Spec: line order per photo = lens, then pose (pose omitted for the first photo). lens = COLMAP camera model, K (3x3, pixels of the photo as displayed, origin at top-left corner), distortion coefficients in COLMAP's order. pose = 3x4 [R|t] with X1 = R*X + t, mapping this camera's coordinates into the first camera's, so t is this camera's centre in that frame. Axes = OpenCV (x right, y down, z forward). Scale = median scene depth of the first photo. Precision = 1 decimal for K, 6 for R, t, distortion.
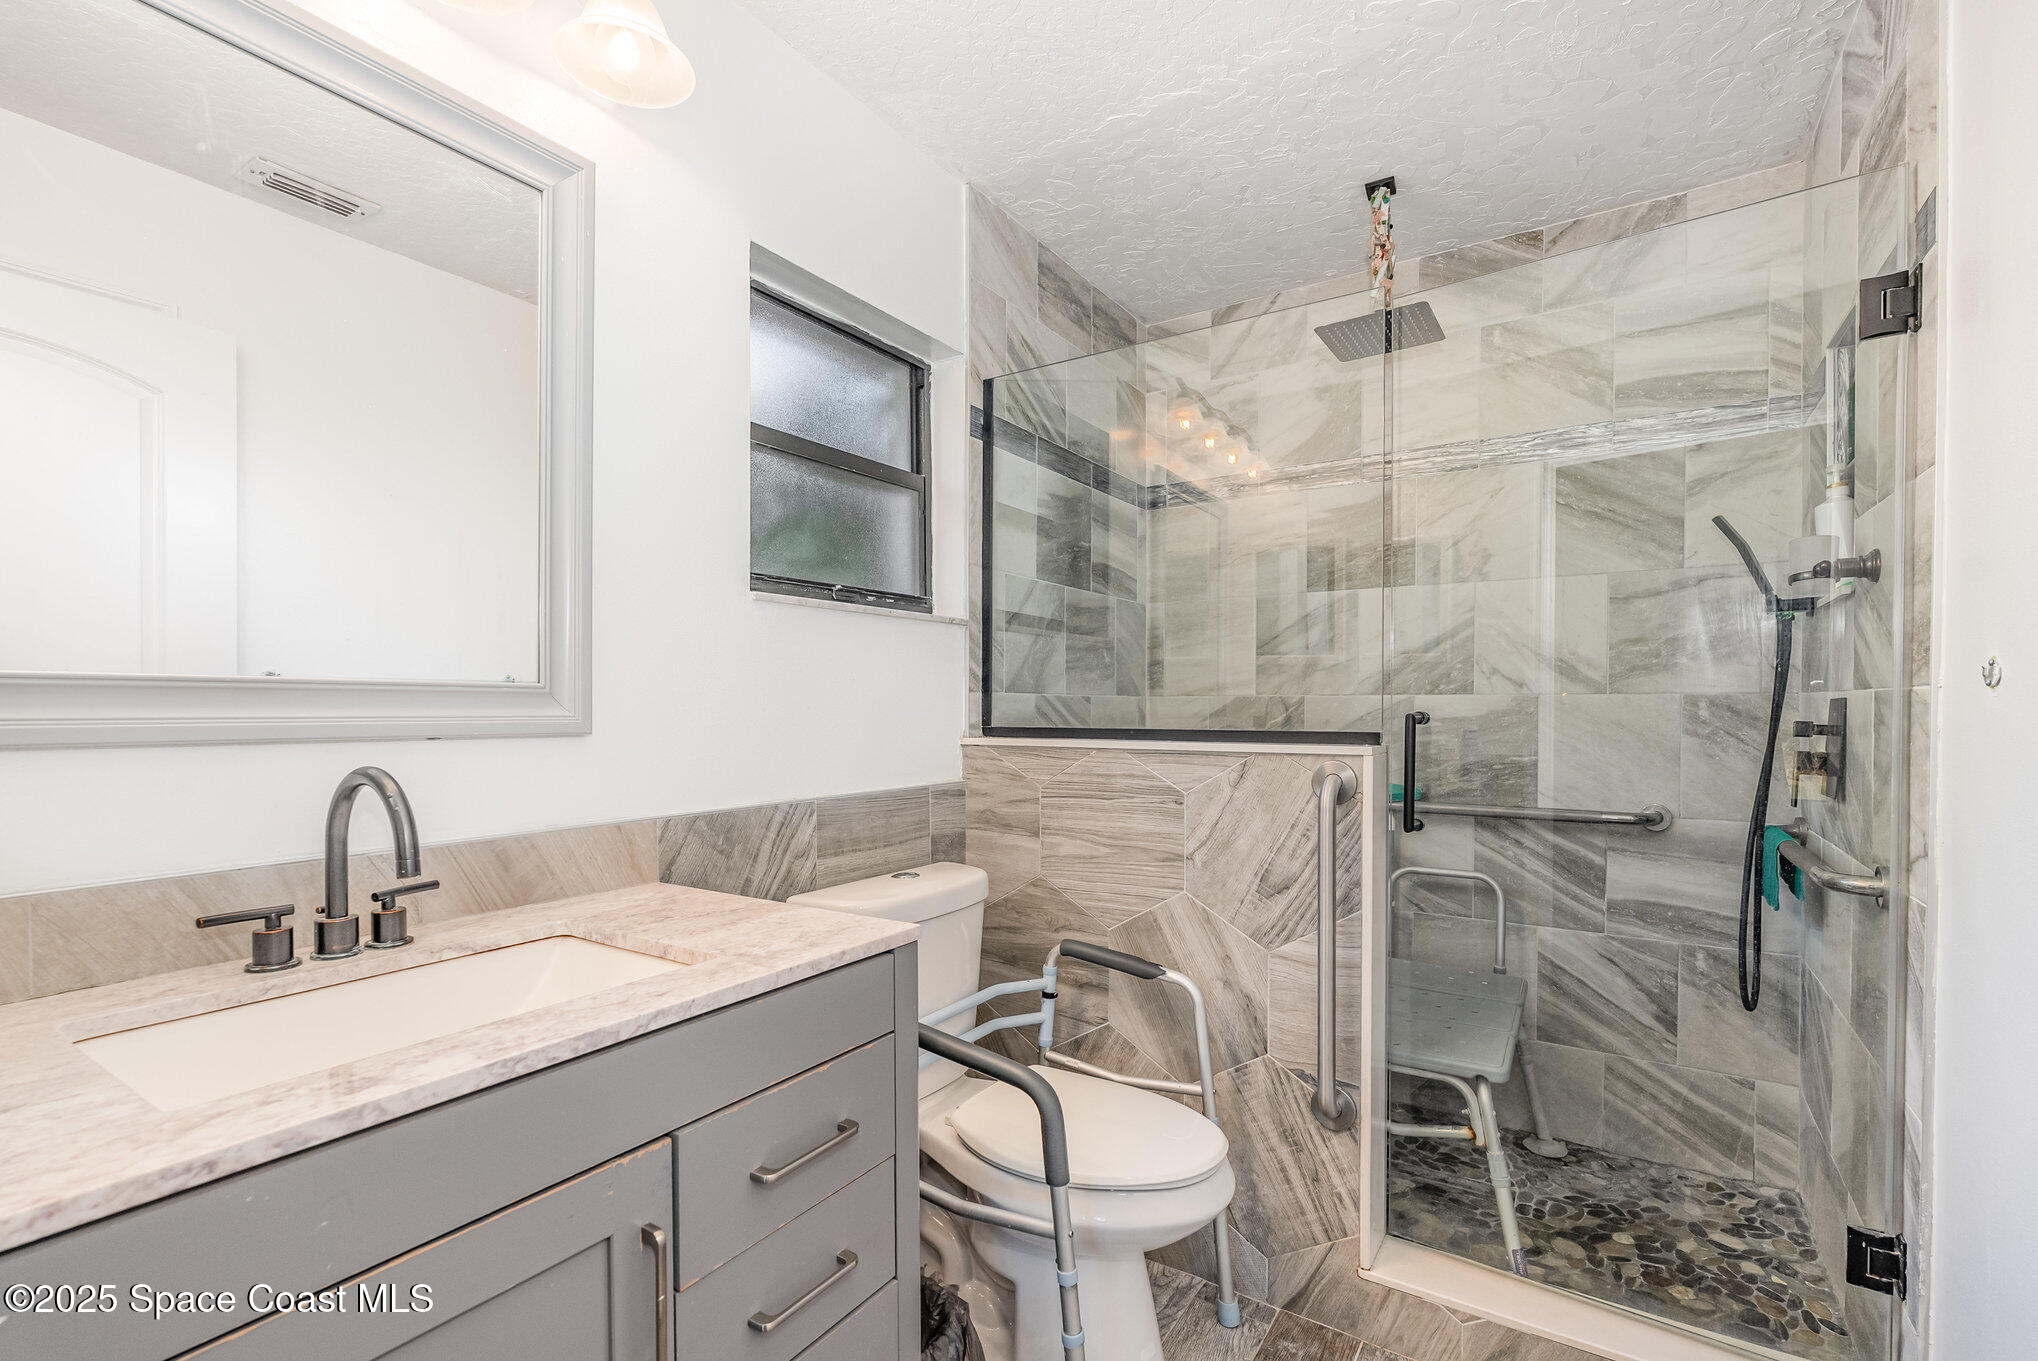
lens RADIAL K [[895.5, 0, 1035.2], [0, 895.5, 720.5], [0, 0, 1]] dist [-0.003509, 0.000491]
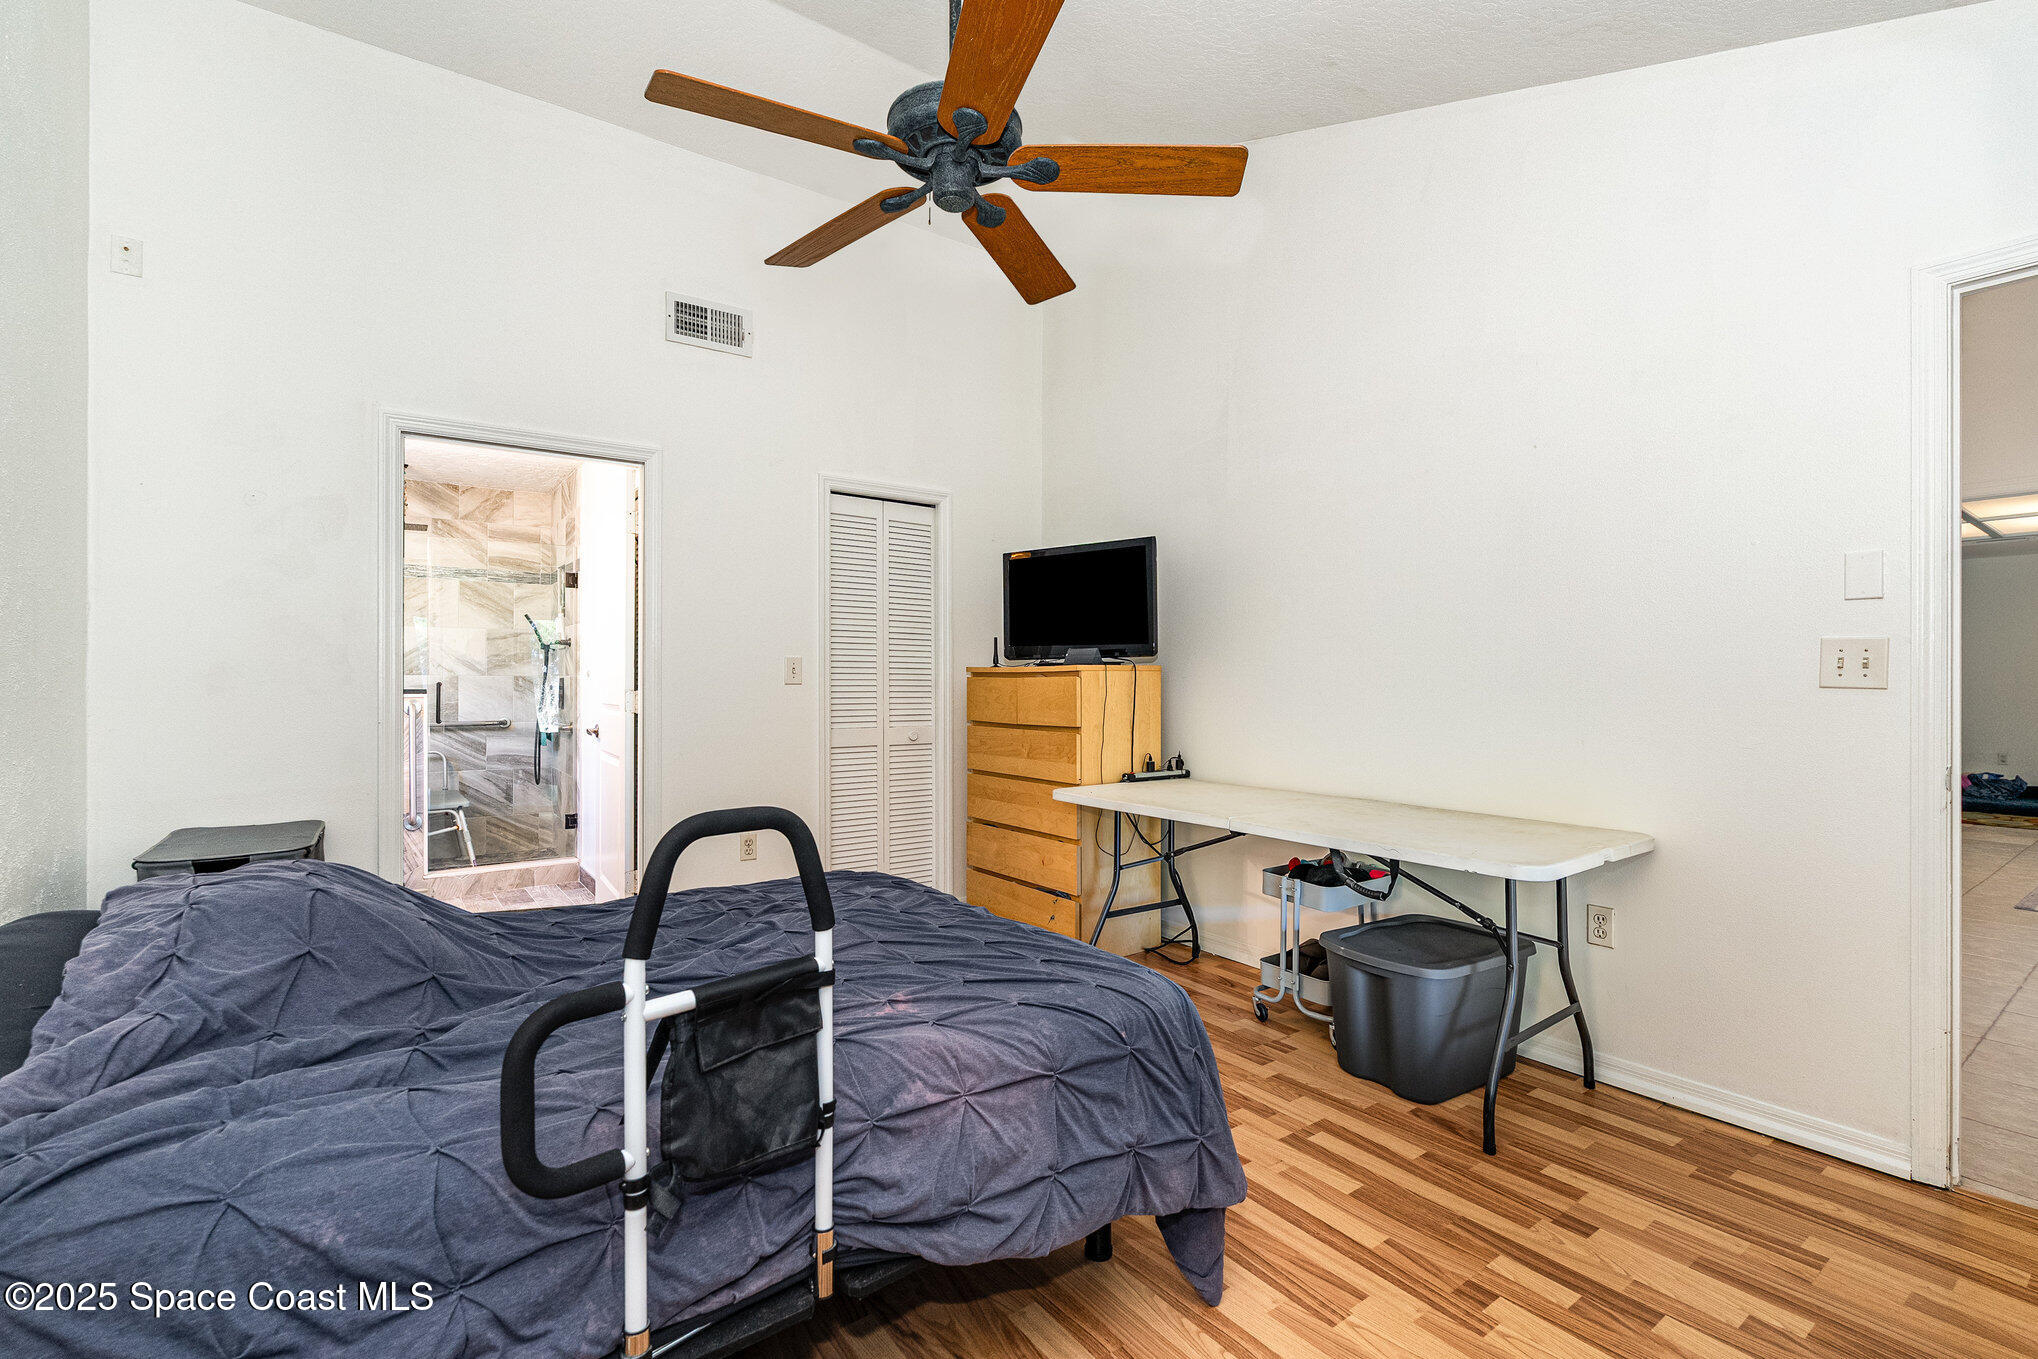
lens RADIAL K [[895.5, 0, 1021.0], [0, 895.5, 681.8], [0, 0, 1]] dist [-0.003509, 0.000491]
pose [[0.358199, -0.001518, 0.933644, -1.266796], [0.012501, 0.999917, -0.003170, 0.017088], [-0.933561, 0.012807, 0.358189, -1.418633]]
